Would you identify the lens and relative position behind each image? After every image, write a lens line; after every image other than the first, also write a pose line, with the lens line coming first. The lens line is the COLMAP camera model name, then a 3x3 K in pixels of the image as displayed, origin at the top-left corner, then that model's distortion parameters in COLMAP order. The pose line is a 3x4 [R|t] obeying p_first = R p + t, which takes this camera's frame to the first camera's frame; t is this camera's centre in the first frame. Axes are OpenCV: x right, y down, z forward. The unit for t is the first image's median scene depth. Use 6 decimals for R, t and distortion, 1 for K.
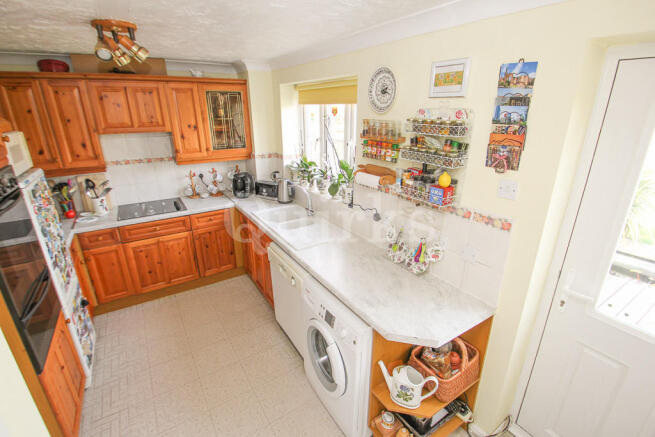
lens RADIAL K [[307.5, 0, 327.5], [0, 307.5, 218.5], [0, 0, 1]] dist [0.022809, -0.020057]
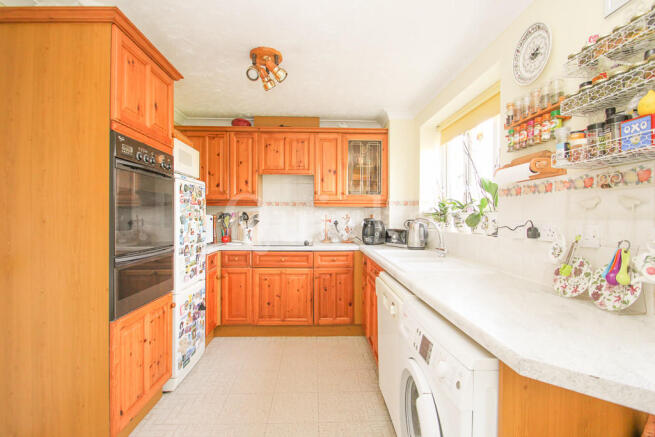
lens RADIAL K [[307.5, 0, 327.5], [0, 307.5, 218.5], [0, 0, 1]] dist [0.022809, -0.020057]
pose [[0.864856, 0.006882, -0.501972, 0.088396], [-0.177250, 0.939693, -0.292506, 0.182550], [0.469687, 0.341950, 0.813919, 0.201085]]
